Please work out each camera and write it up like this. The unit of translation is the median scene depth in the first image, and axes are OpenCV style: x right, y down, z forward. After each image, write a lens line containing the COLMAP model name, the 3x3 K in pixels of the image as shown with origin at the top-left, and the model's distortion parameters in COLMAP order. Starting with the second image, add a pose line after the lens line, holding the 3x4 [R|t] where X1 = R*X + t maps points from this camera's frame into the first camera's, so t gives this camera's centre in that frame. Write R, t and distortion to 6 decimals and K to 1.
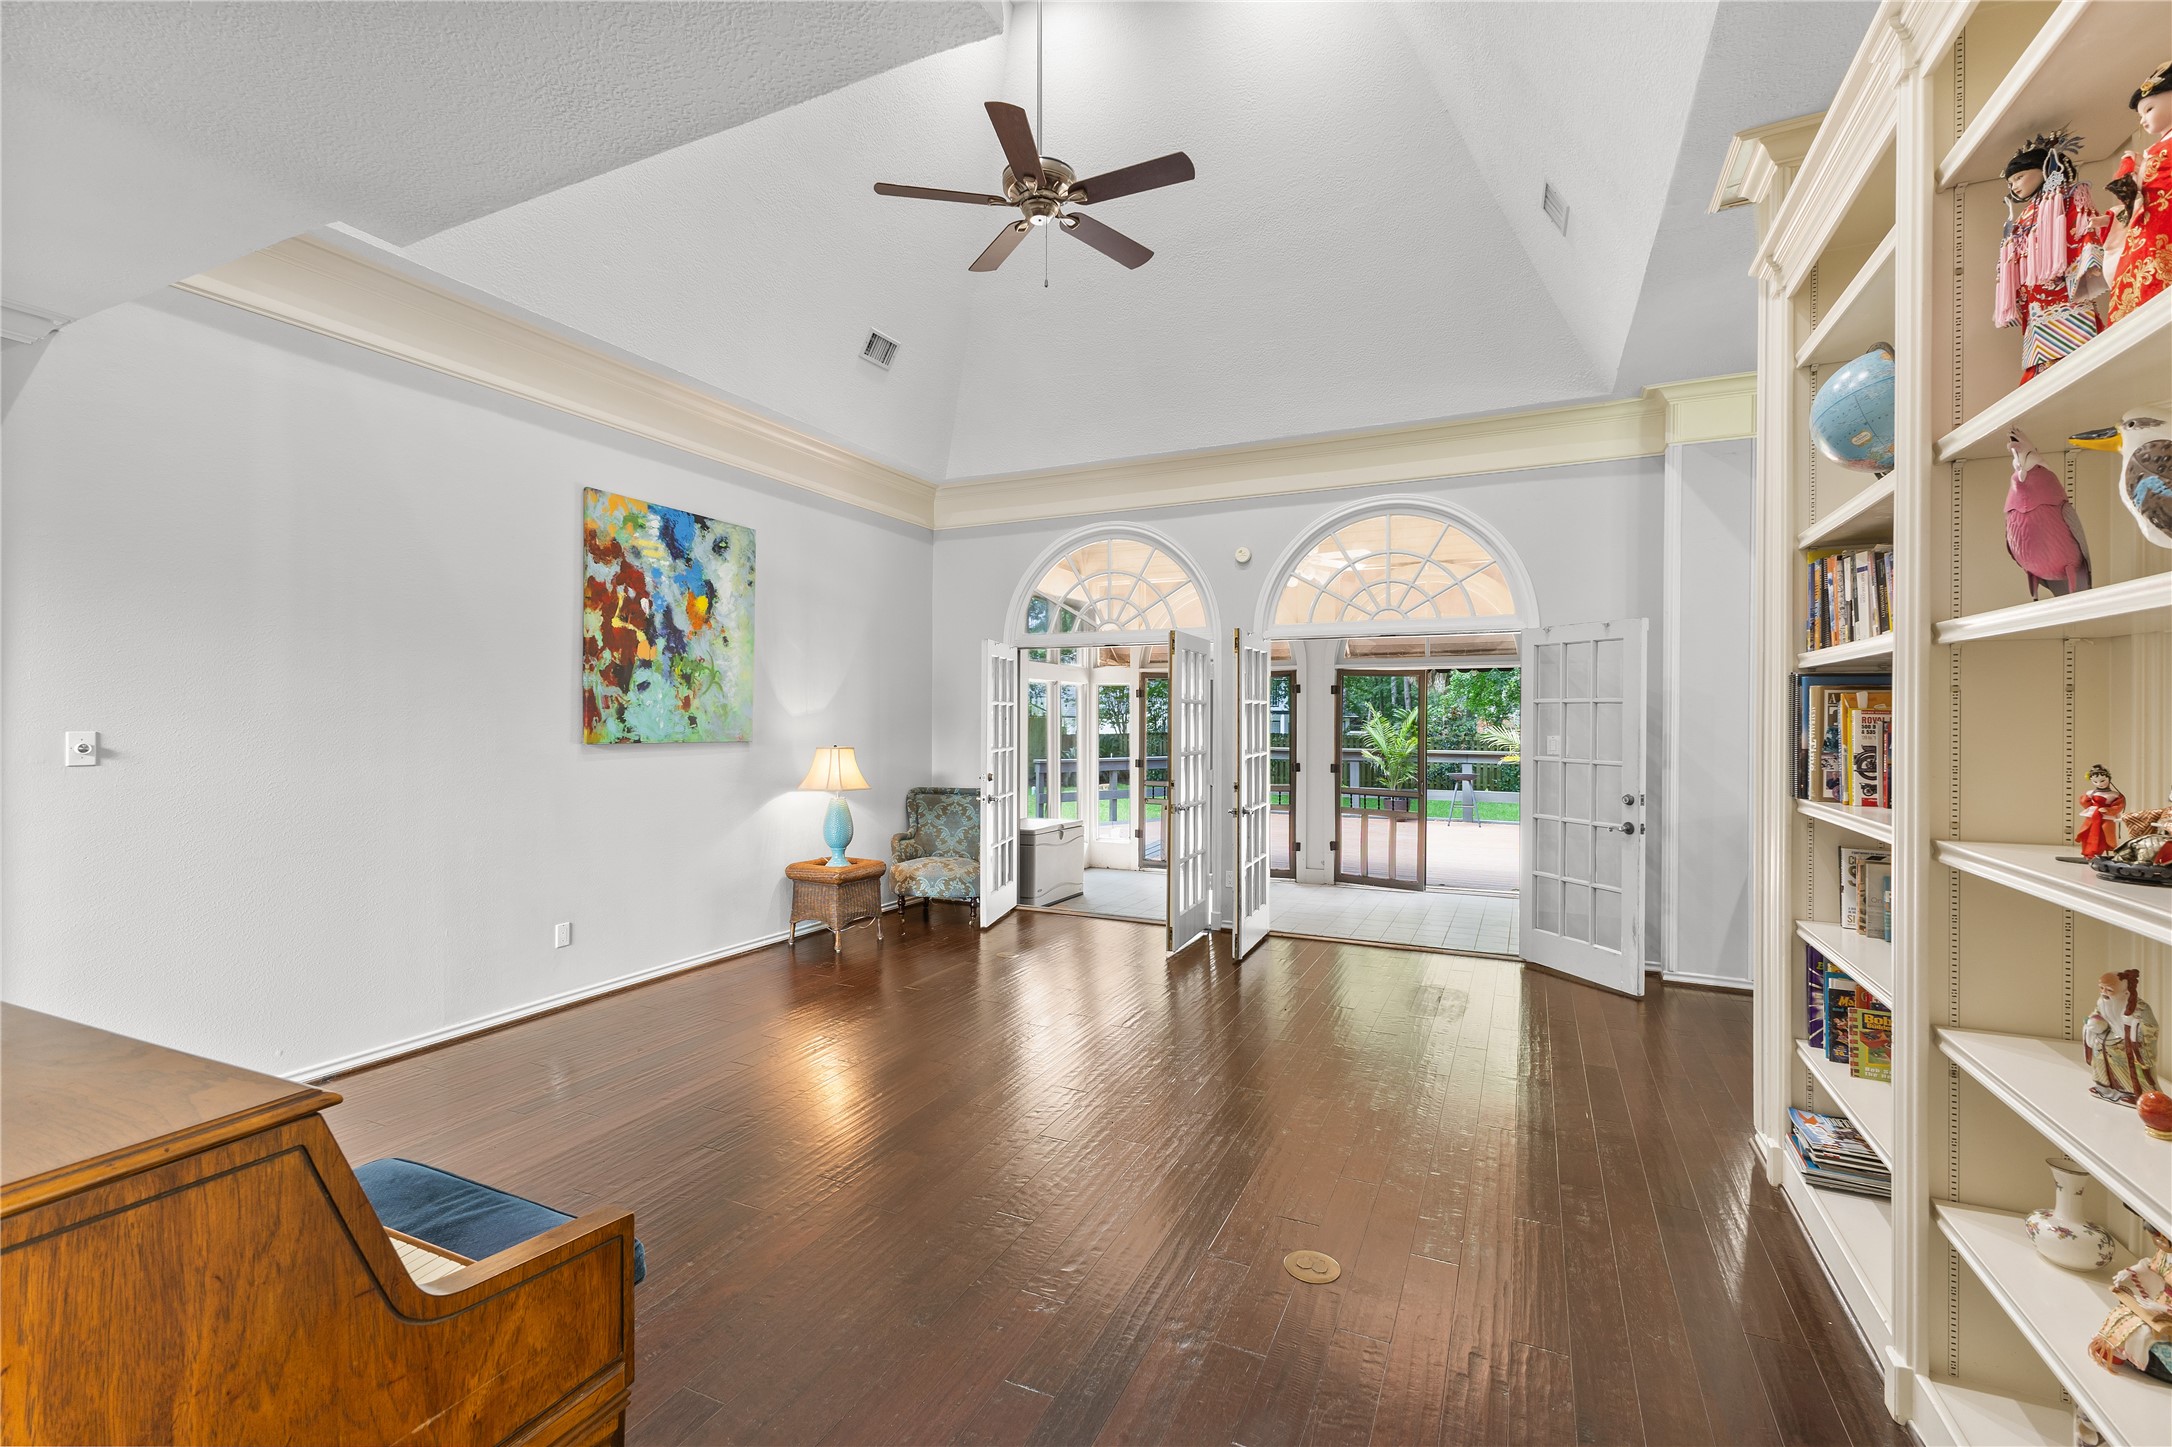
lens RADIAL K [[948.8, 0, 1096.0], [0, 948.8, 727.8], [0, 0, 1]] dist [0.014180, -0.004573]
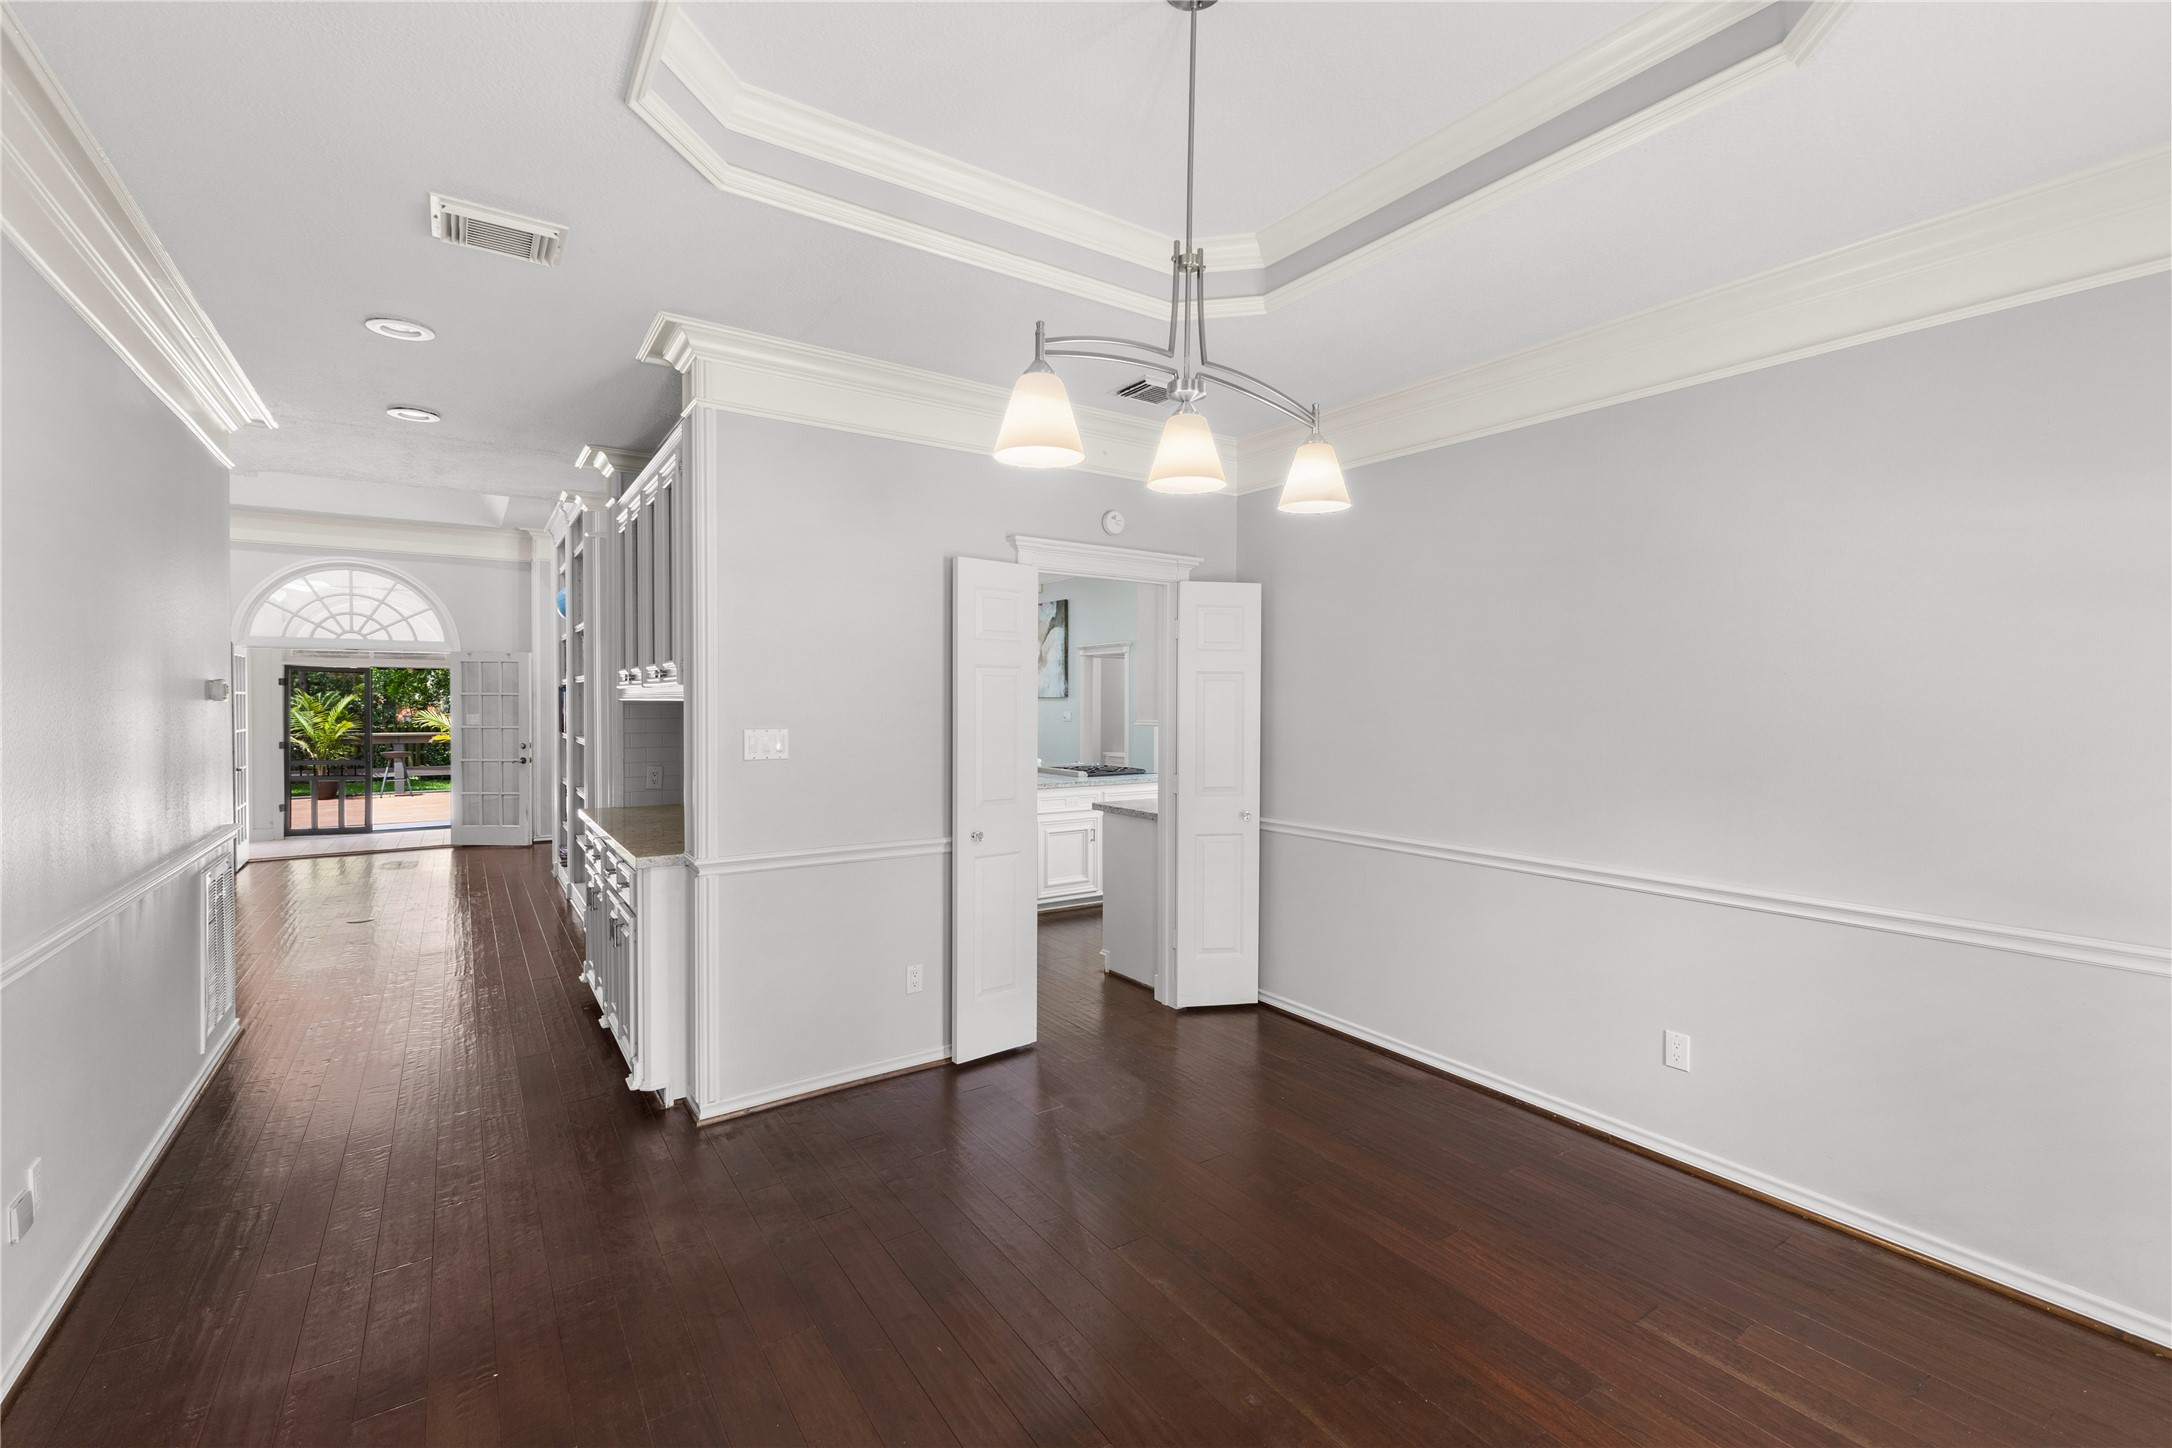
lens RADIAL K [[948.8, 0, 1092.6], [0, 948.8, 720.9], [0, 0, 1]] dist [0.014180, -0.004573]
pose [[0.528469, -0.017068, 0.848781, -0.396075], [0.011882, 0.999849, 0.012709, 0.012308], [-0.848870, 0.003369, 0.528592, -0.879284]]
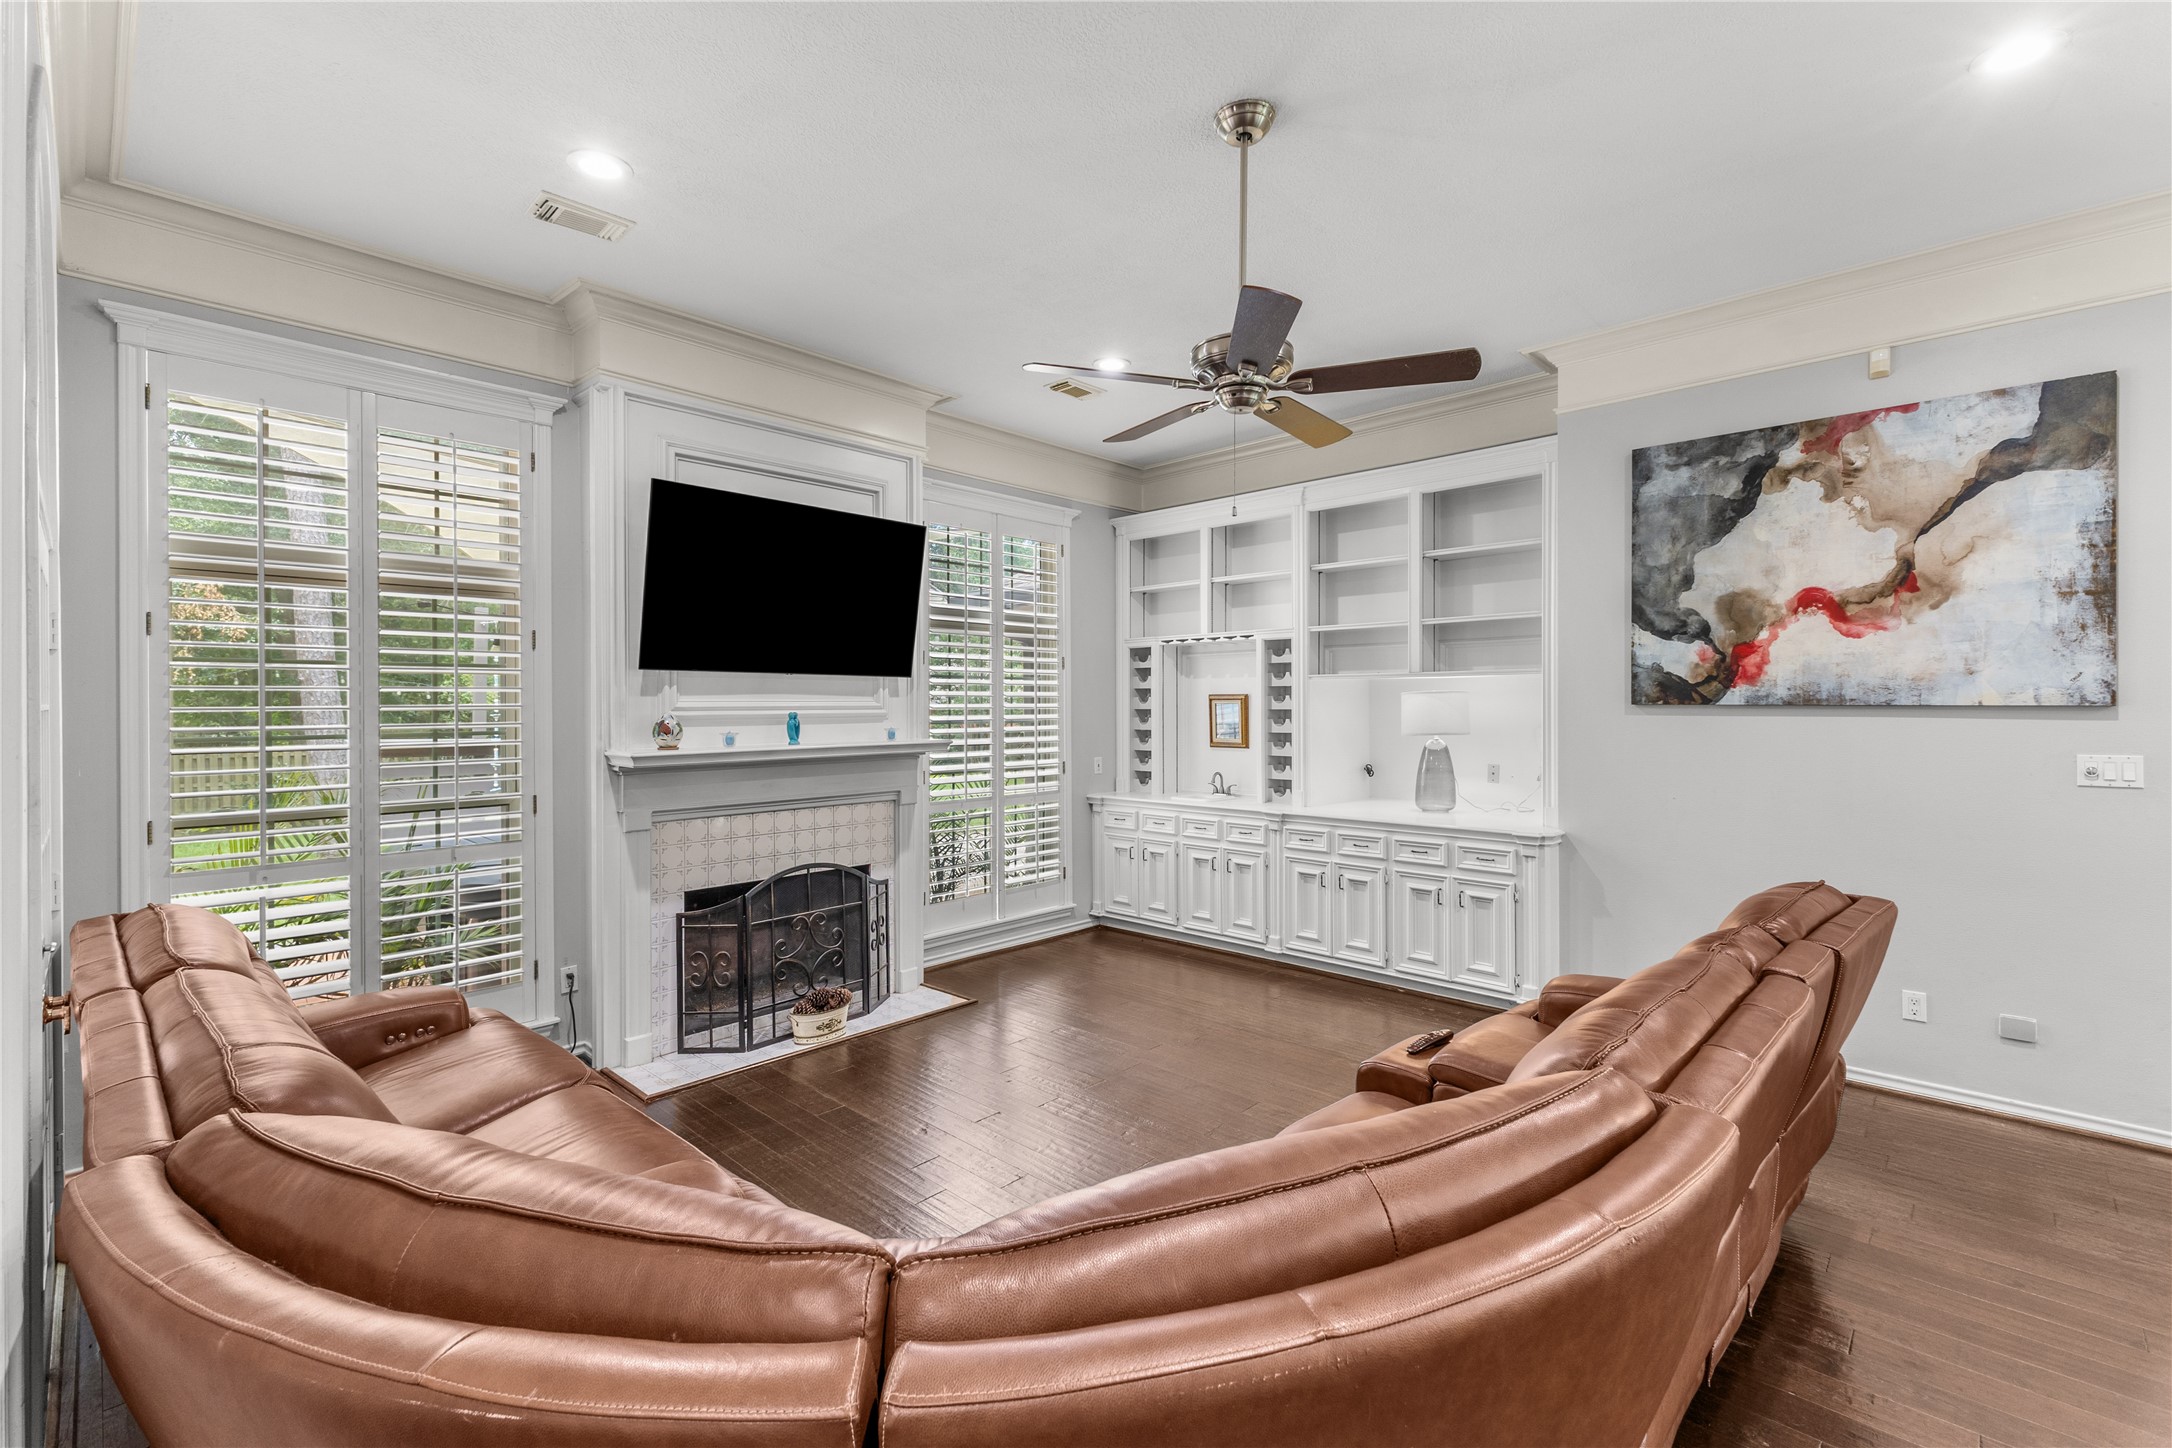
lens RADIAL K [[948.8, 0, 1082.8], [0, 948.8, 706.5], [0, 0, 1]] dist [0.014180, -0.004573]
pose [[0.342552, -0.006614, 0.939476, 0.544628], [0.016639, 0.999861, 0.000972, -0.026449], [-0.939352, 0.015299, 0.342614, 0.670798]]
